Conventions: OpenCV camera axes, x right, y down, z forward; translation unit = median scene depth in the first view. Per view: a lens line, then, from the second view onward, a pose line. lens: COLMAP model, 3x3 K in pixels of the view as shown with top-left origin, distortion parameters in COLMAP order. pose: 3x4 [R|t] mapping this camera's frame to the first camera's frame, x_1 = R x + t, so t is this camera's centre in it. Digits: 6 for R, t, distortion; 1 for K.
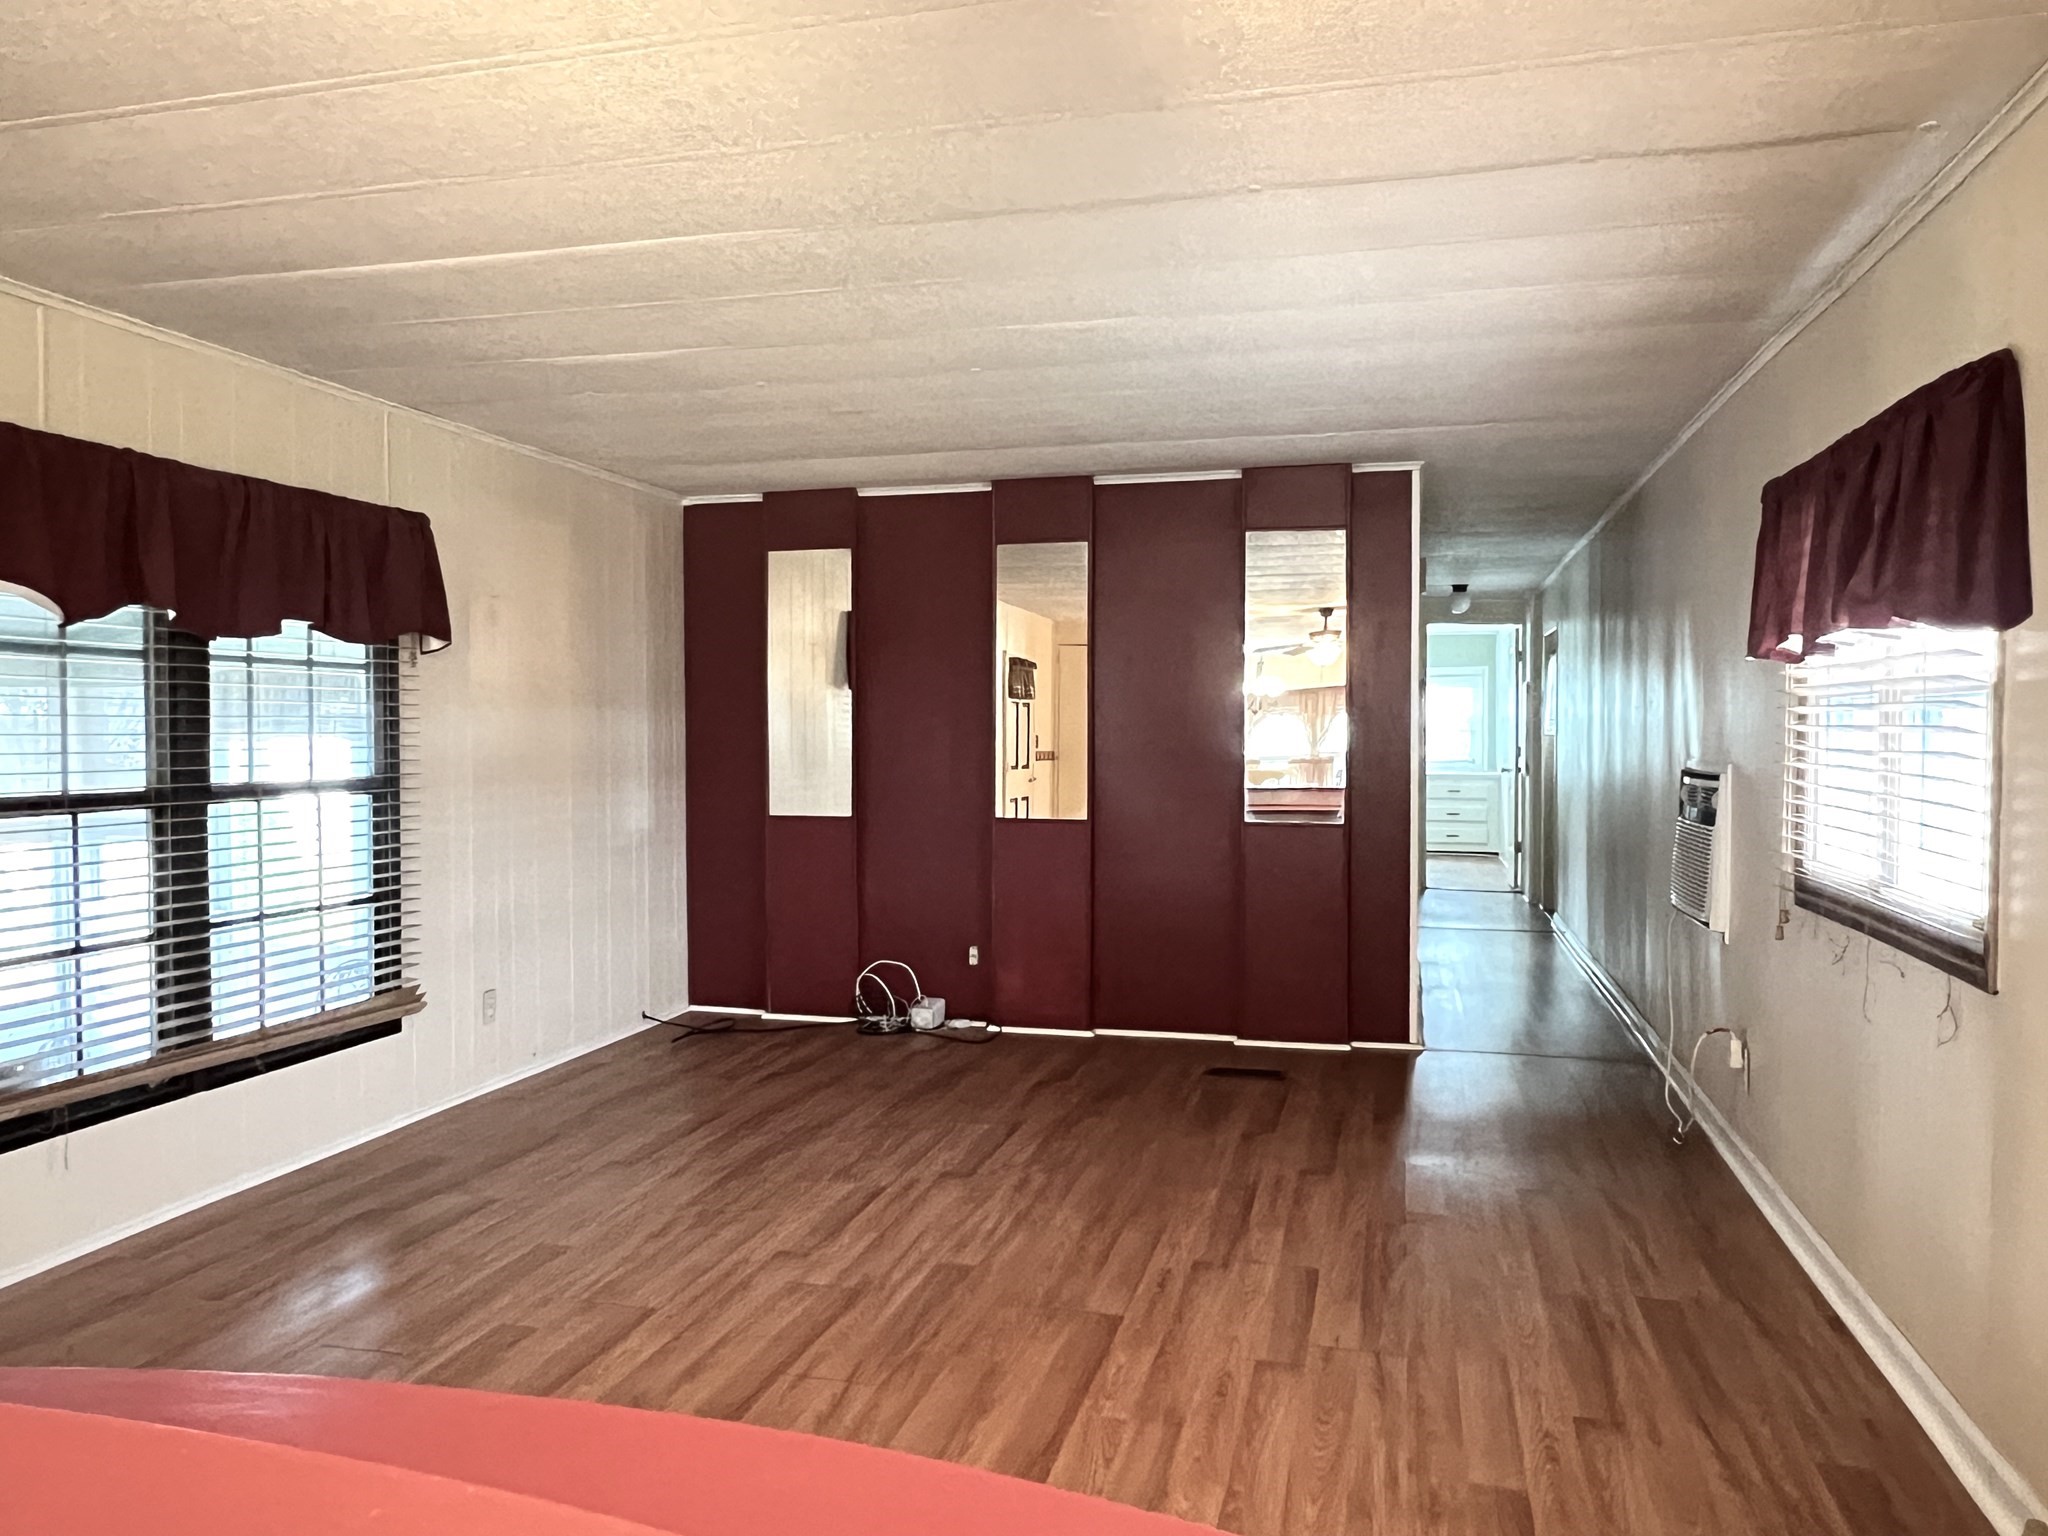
lens RADIAL K [[1473.3, 0, 1008.9], [0, 1473.3, 783.9], [0, 0, 1]] dist [-0.021944, 0.003140]
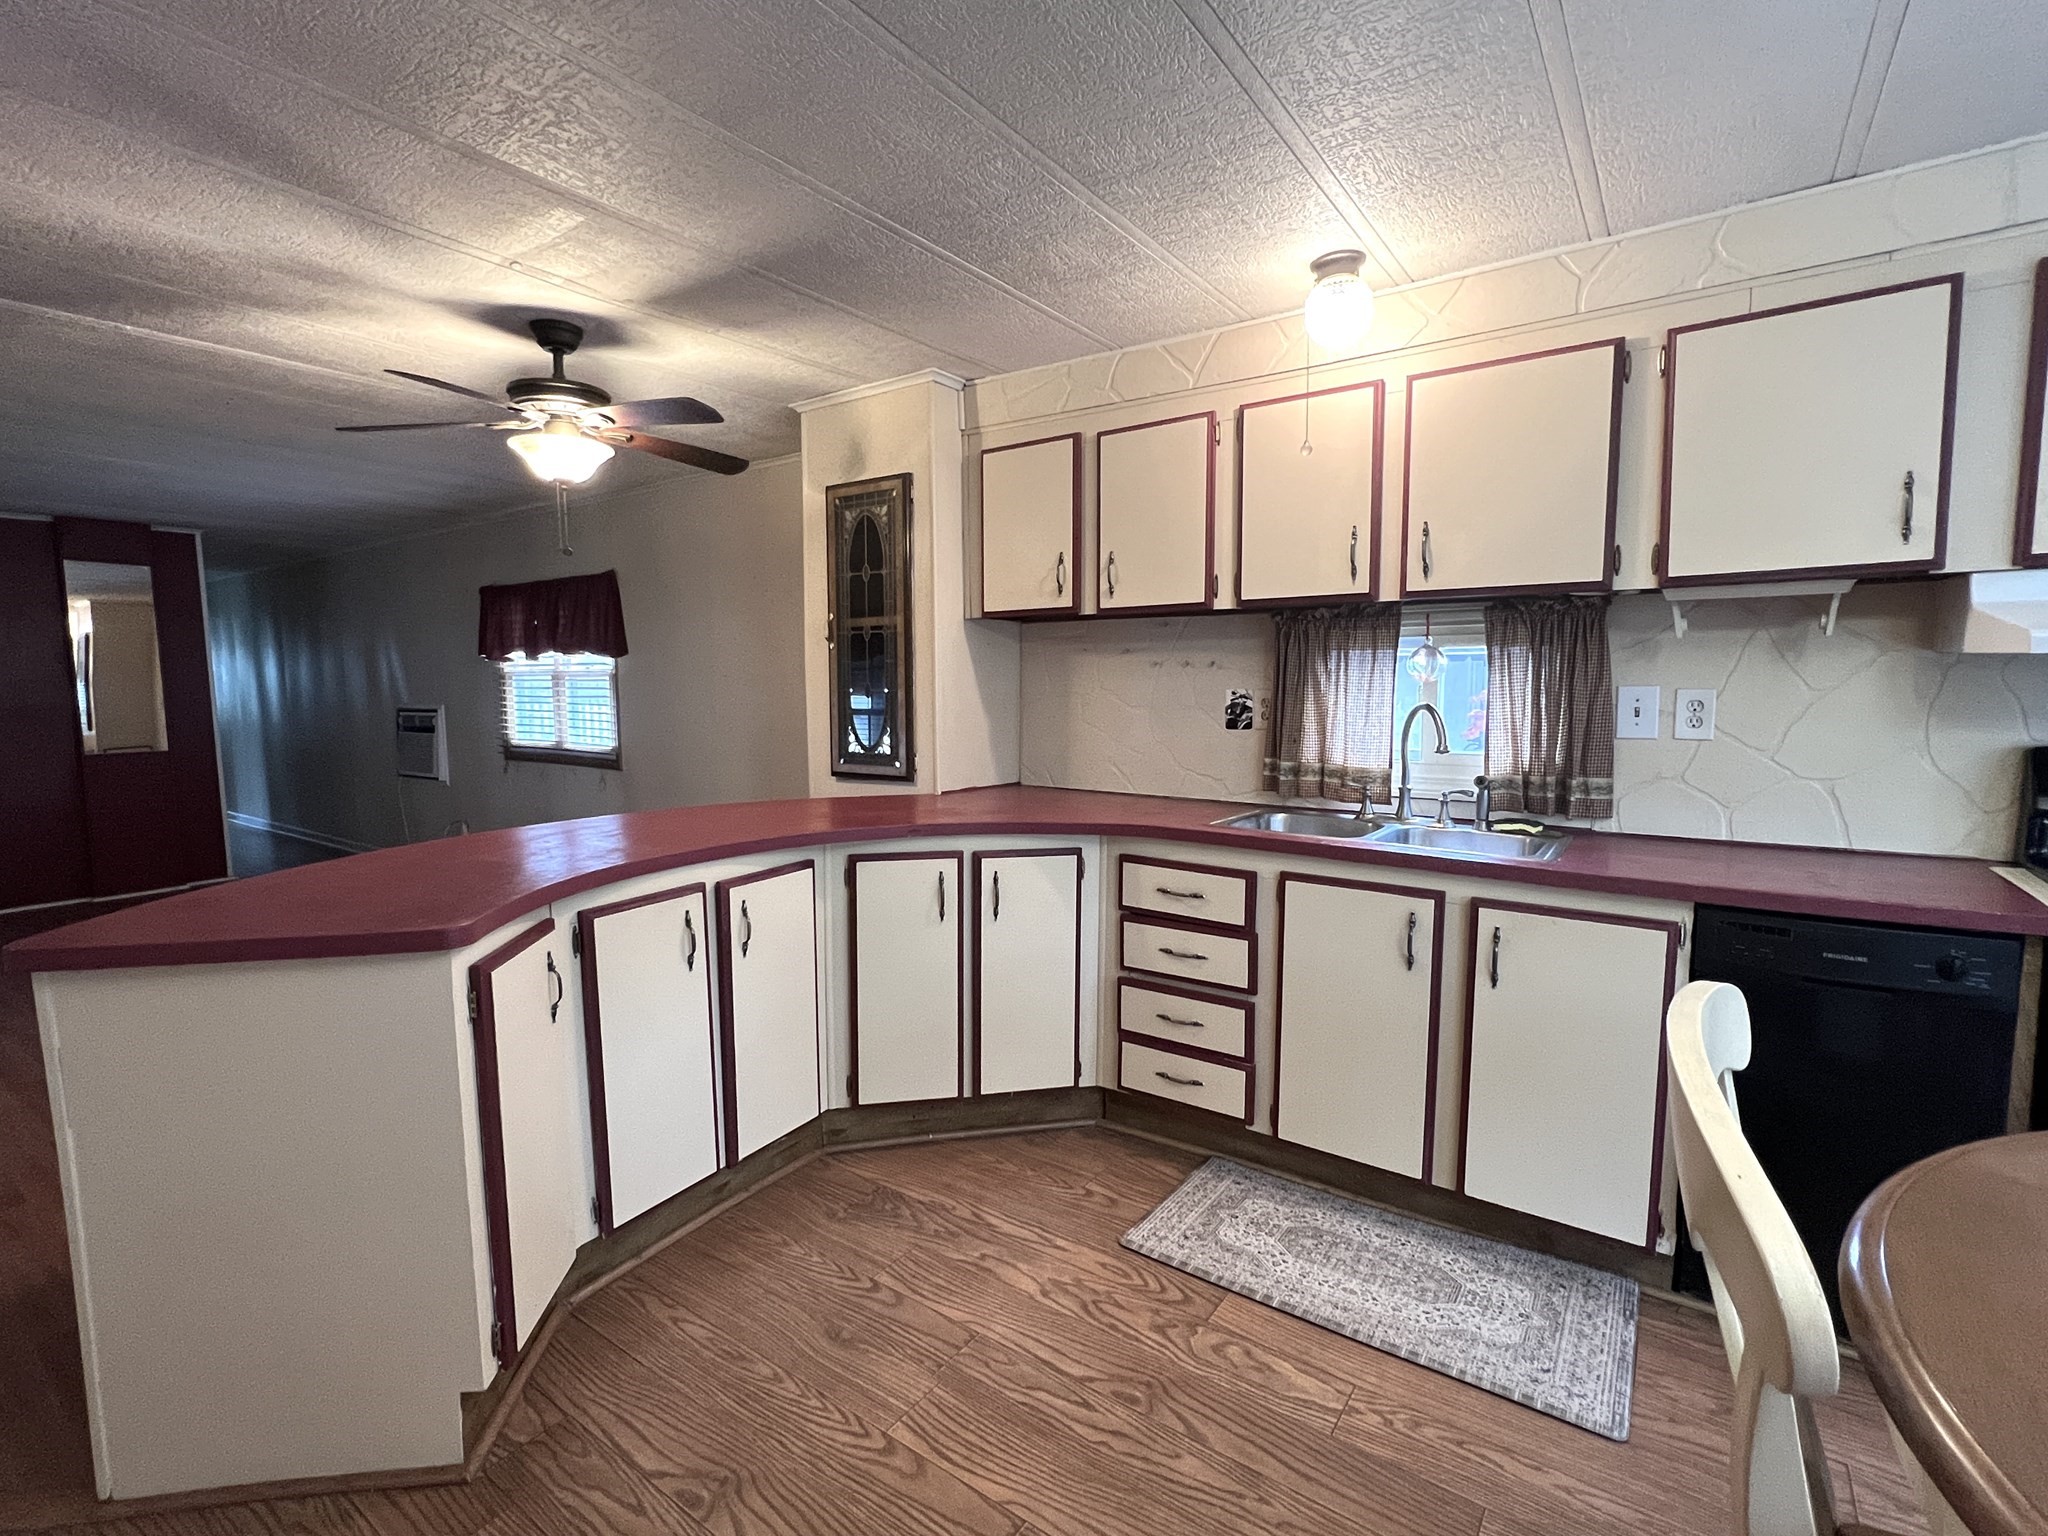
lens RADIAL K [[946.1, 0, 1018.8], [0, 946.1, 769.8], [0, 0, 1]] dist [-0.002689, -0.002018]
pose [[0.358226, -0.097011, 0.928581, -0.604956], [0.045286, 0.995222, 0.086503, 0.001437], [-0.932536, 0.011064, 0.360907, -0.366237]]
